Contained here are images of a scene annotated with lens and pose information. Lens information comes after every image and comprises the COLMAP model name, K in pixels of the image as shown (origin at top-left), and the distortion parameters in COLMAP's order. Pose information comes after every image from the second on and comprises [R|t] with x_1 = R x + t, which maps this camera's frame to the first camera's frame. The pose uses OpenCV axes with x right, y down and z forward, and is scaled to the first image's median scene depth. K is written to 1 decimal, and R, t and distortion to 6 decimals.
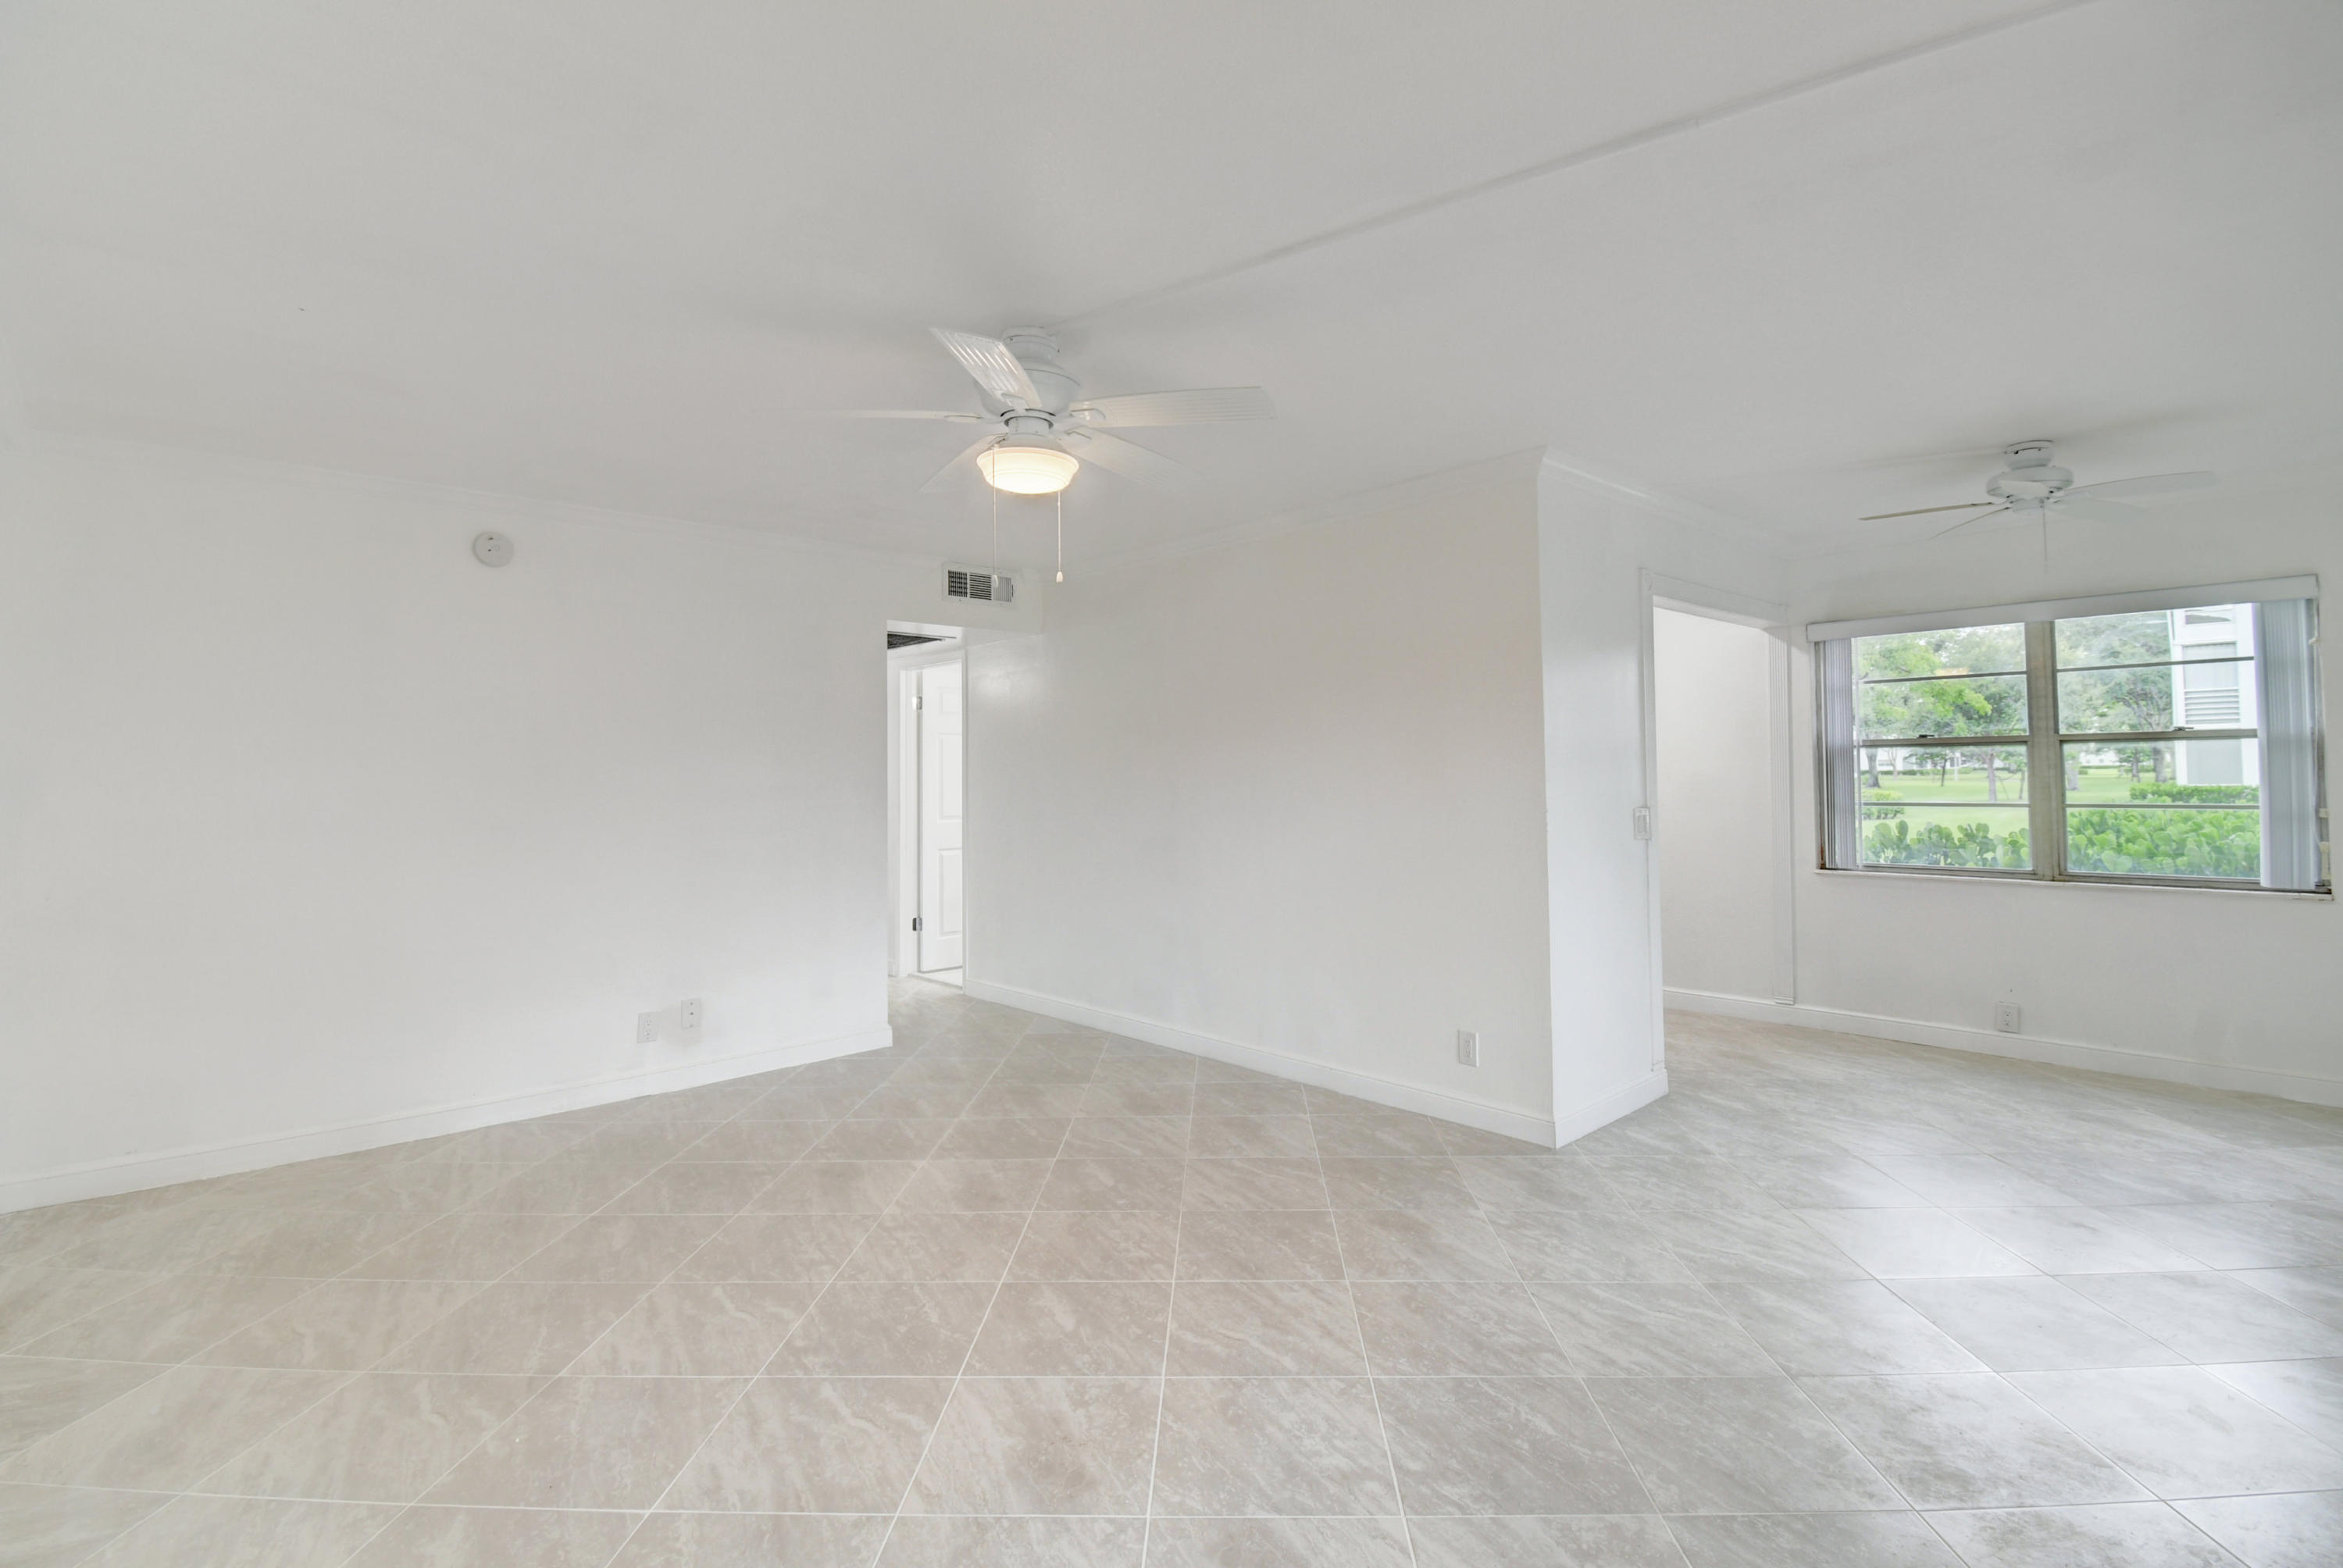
lens RADIAL K [[1092.1, 0, 1186.7], [0, 1092.1, 737.2], [0, 0, 1]] dist [0.025725, -0.028439]
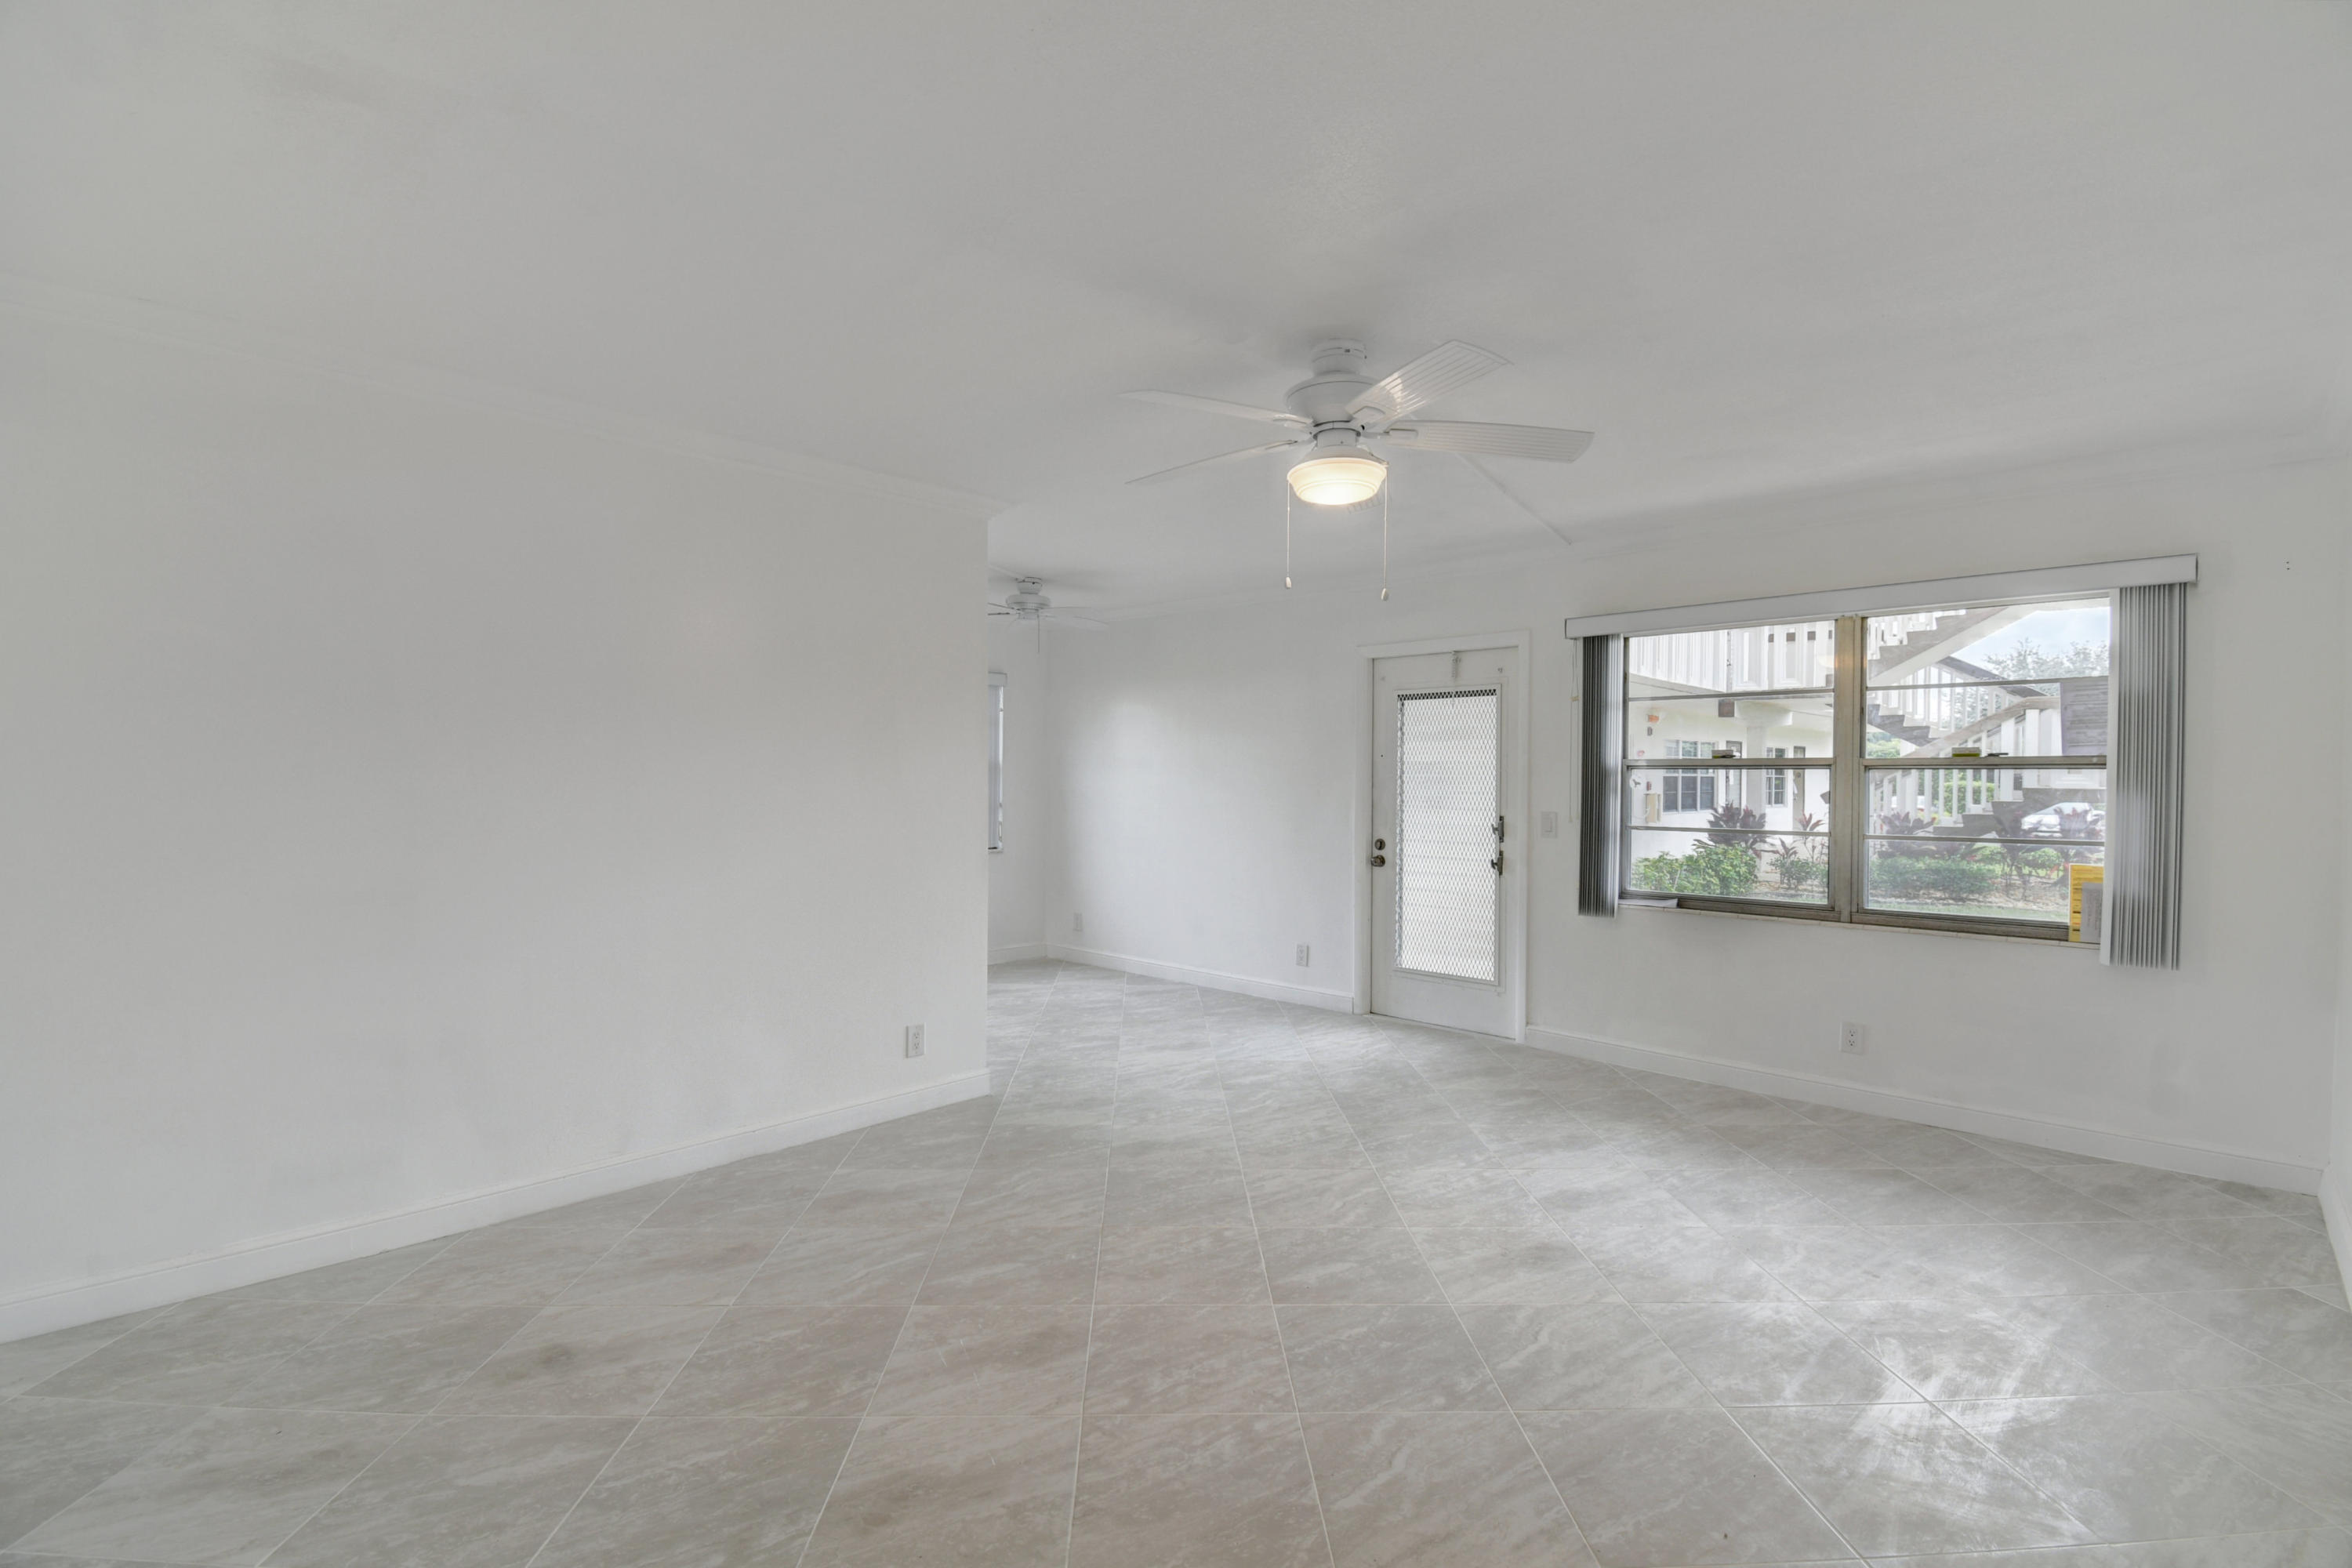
lens RADIAL K [[1061.0, 0, 1176.0], [0, 1061.0, 784.0], [0, 0, 1]] dist [0.010228, -0.021106]
pose [[-0.057557, 0.002332, 0.998340, -0.766342], [-0.037885, 0.999272, -0.004519, 0.032152], [-0.997623, -0.038082, -0.057427, 0.807334]]
